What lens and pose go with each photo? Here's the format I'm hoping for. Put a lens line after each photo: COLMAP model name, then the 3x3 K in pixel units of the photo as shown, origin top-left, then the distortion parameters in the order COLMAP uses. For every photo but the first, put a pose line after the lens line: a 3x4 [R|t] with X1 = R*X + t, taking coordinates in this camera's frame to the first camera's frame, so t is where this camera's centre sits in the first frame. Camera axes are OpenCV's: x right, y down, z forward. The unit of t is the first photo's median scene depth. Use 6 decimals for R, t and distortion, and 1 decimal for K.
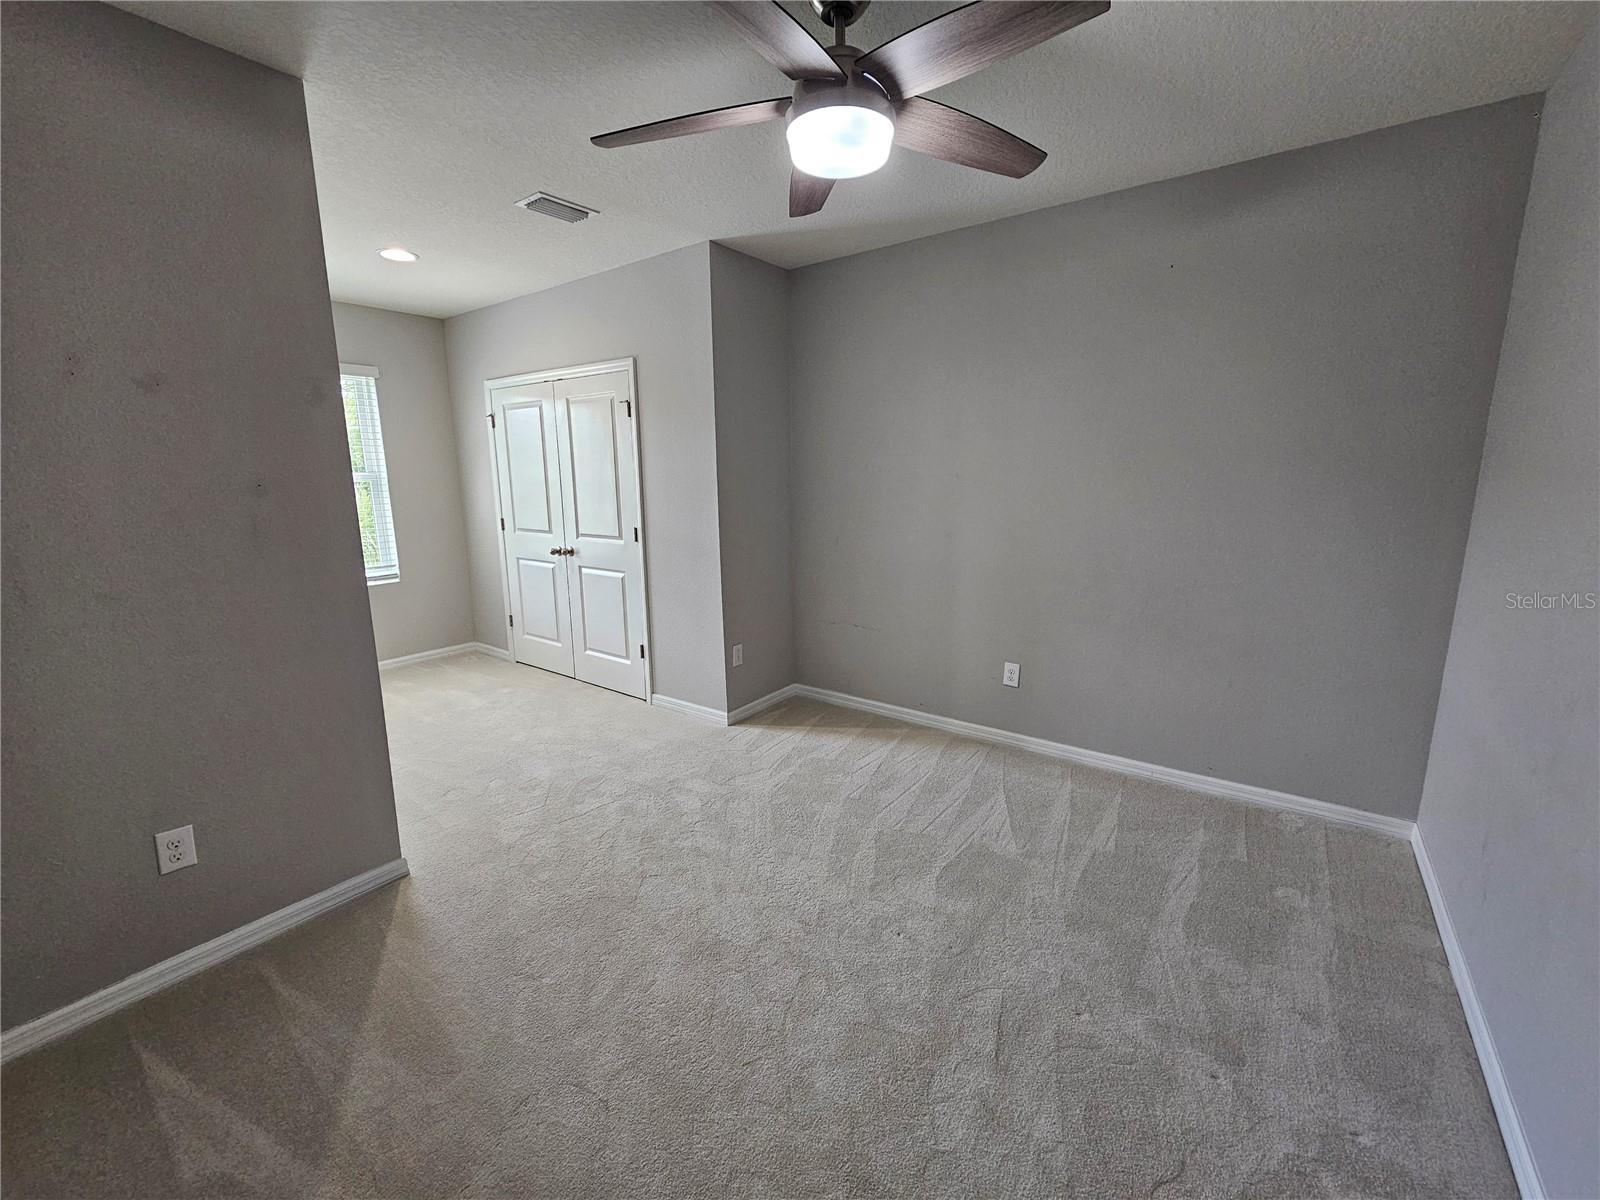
lens RADIAL K [[653.8, 0, 809.6], [0, 653.8, 603.4], [0, 0, 1]] dist [-0.000617, 0.001075]
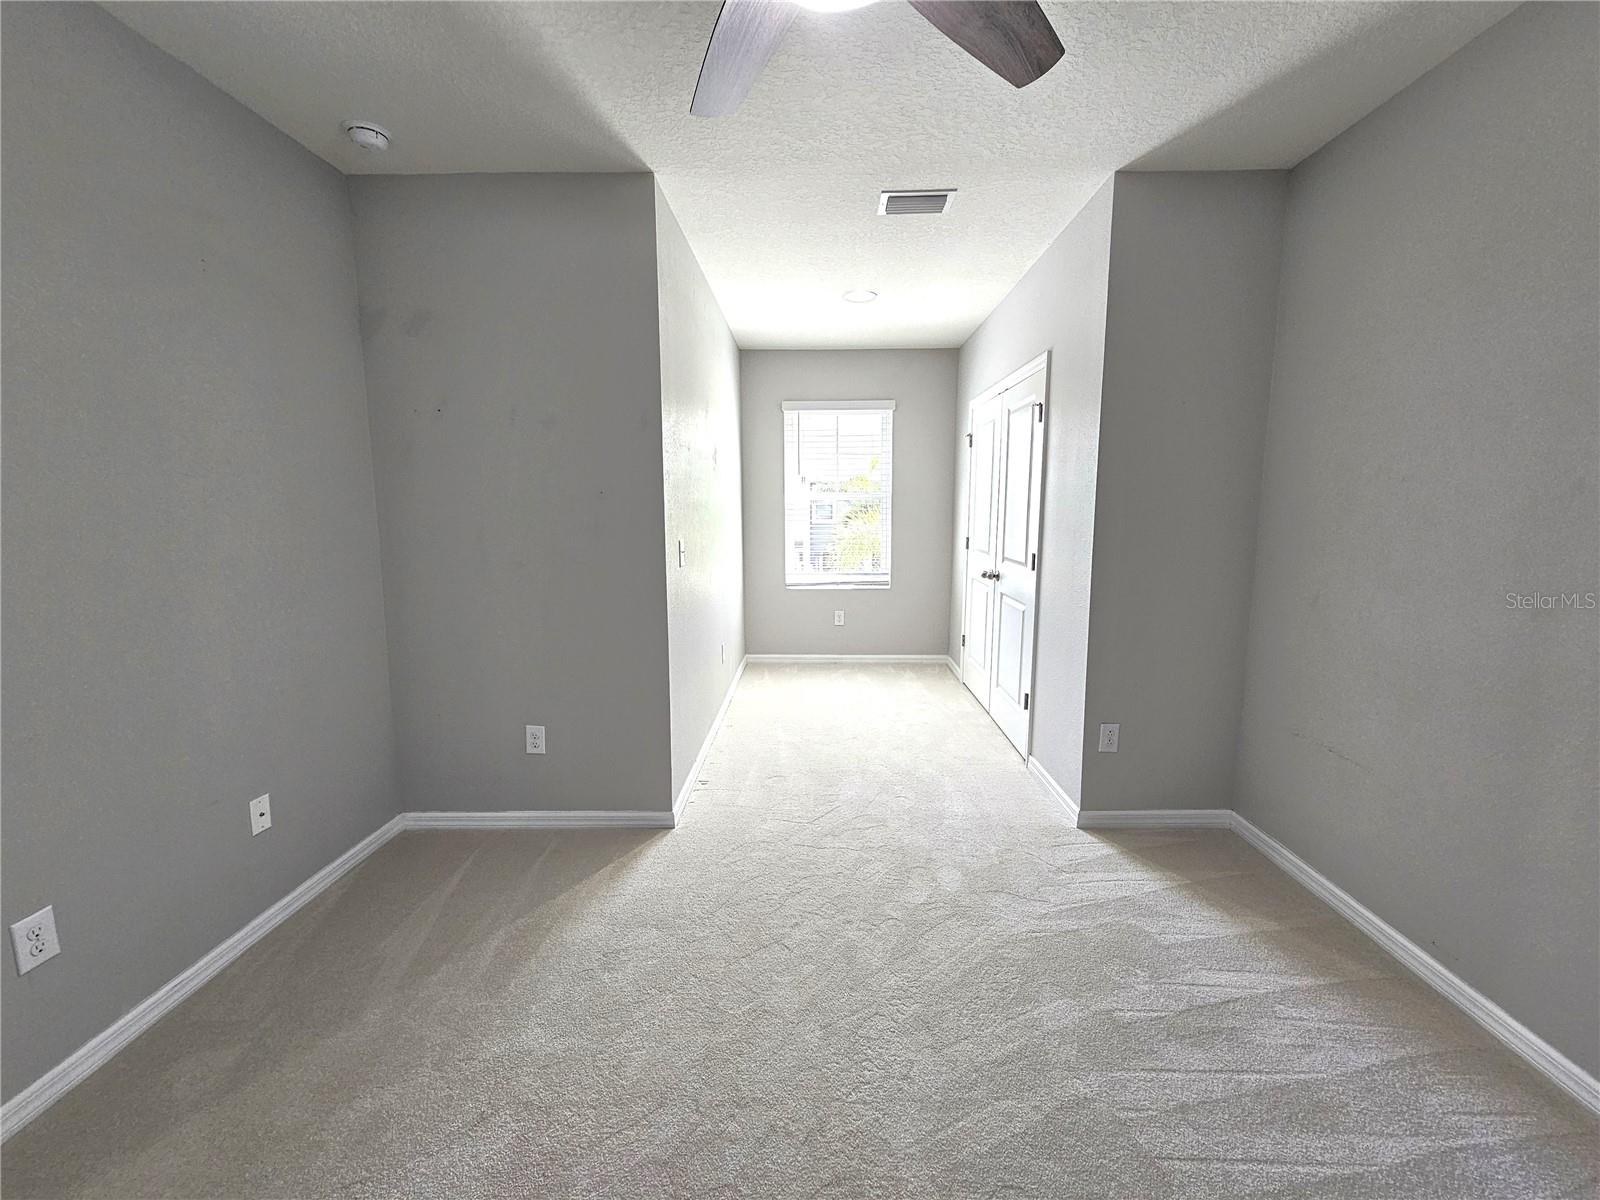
lens RADIAL K [[653.8, 0, 806.4], [0, 653.8, 599.3], [0, 0, 1]] dist [-0.000617, 0.001075]
pose [[0.582122, 0.127164, -0.803096, 0.275868], [-0.165180, 0.985594, 0.036331, -0.045719], [0.796147, 0.111507, 0.594741, 0.311862]]
